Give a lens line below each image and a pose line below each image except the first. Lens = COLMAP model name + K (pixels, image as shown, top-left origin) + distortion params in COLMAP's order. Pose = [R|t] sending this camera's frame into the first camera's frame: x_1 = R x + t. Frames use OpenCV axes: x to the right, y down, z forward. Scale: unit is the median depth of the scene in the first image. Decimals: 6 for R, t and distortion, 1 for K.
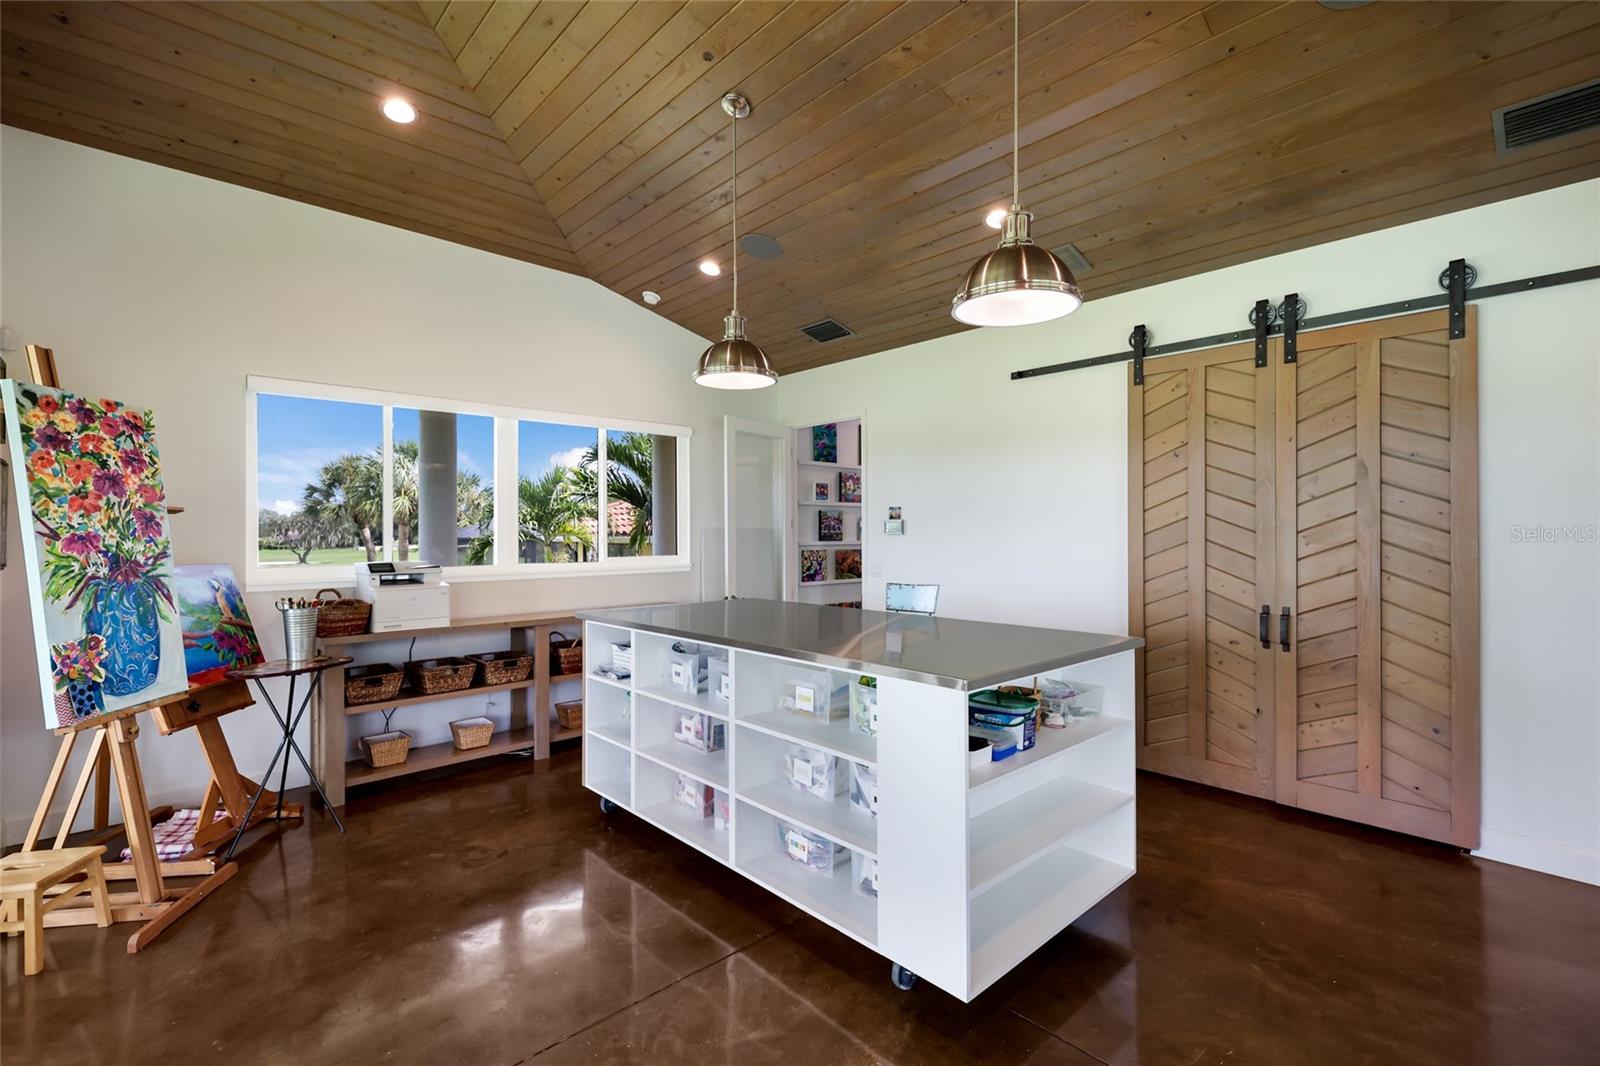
lens RADIAL K [[706.5, 0, 804.1], [0, 706.5, 535.3], [0, 0, 1]] dist [0.003663, -0.000075]
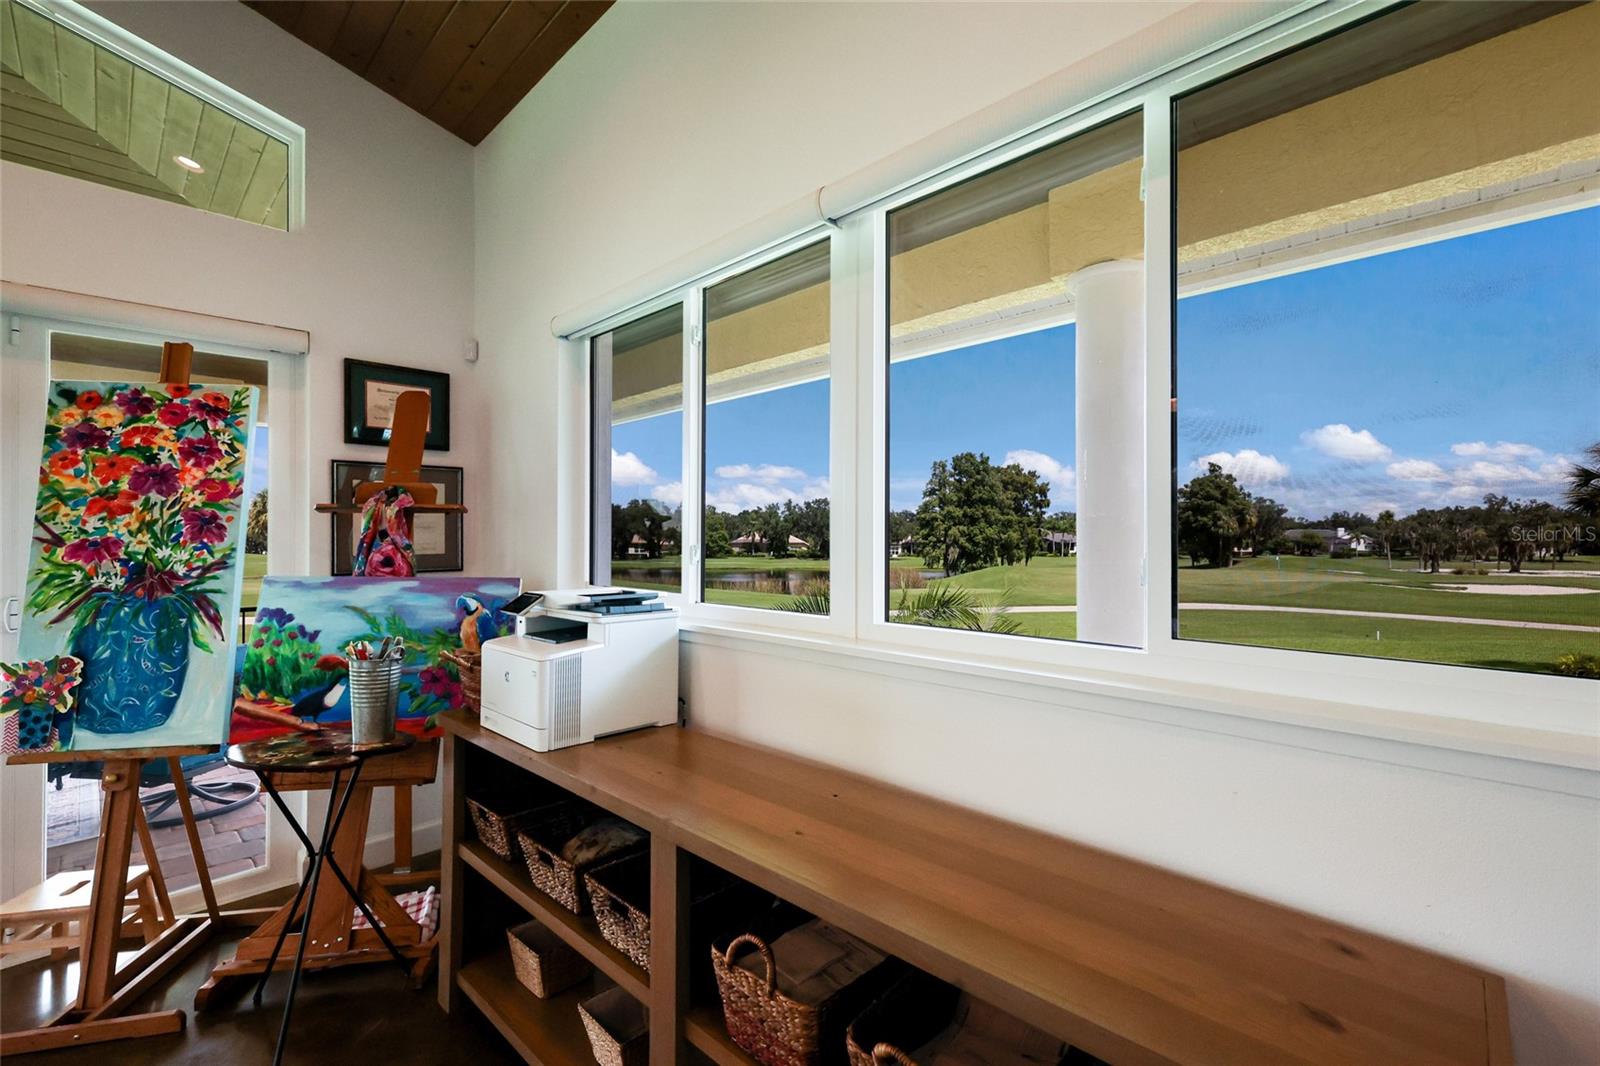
lens RADIAL K [[706.5, 0, 804.4], [0, 706.5, 534.7], [0, 0, 1]] dist [0.003663, -0.000075]
pose [[0.050454, -0.007846, -0.998696, -0.086104], [0.003162, 0.999965, -0.007696, 0.001519], [0.998721, -0.002770, 0.050477, 1.789596]]
